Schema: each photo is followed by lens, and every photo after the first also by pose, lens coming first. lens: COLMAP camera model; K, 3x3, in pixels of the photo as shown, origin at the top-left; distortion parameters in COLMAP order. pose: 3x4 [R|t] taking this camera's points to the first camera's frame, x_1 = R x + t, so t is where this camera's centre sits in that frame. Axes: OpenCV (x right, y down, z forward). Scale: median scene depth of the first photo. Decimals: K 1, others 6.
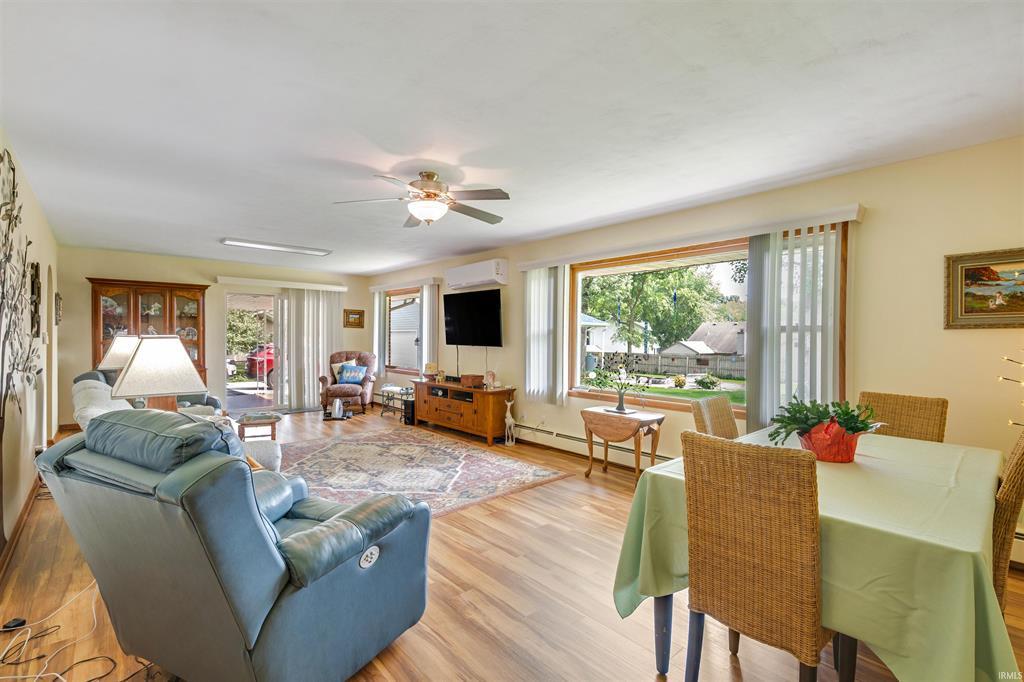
lens RADIAL K [[458.5, 0, 508.1], [0, 458.5, 341.8], [0, 0, 1]] dist [-0.000272, -0.000004]
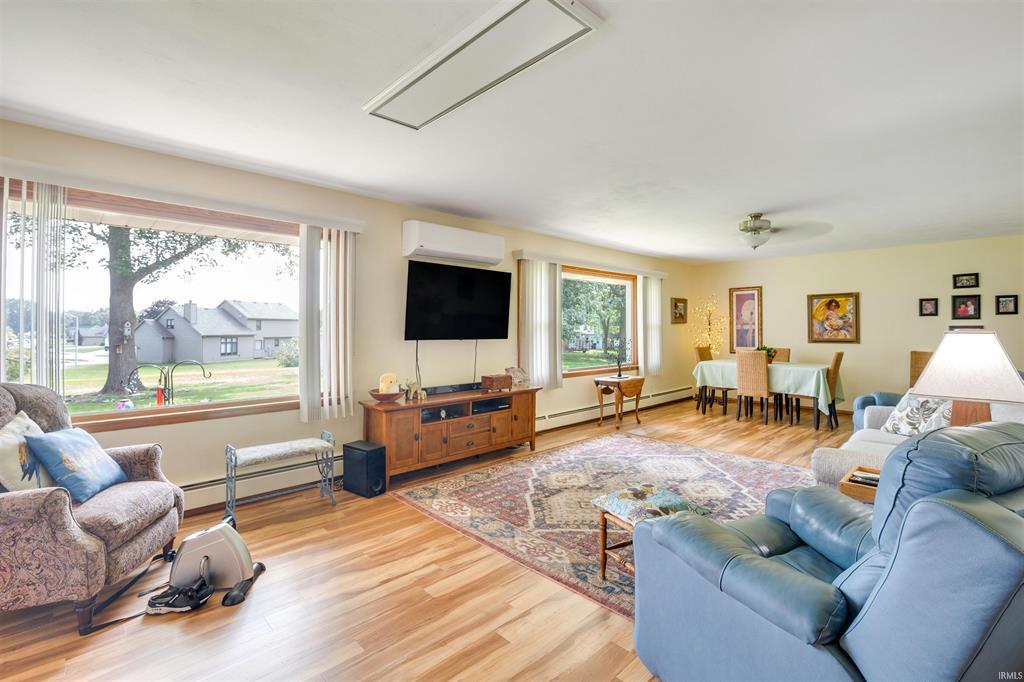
lens RADIAL K [[458.5, 0, 508.1], [0, 458.5, 331.4], [0, 0, 1]] dist [-0.000272, -0.000004]
pose [[-0.041326, -0.016655, 0.999007, -1.051486], [0.006527, 0.999835, 0.016939, -0.020987], [-0.999124, 0.007221, -0.041211, 1.228739]]
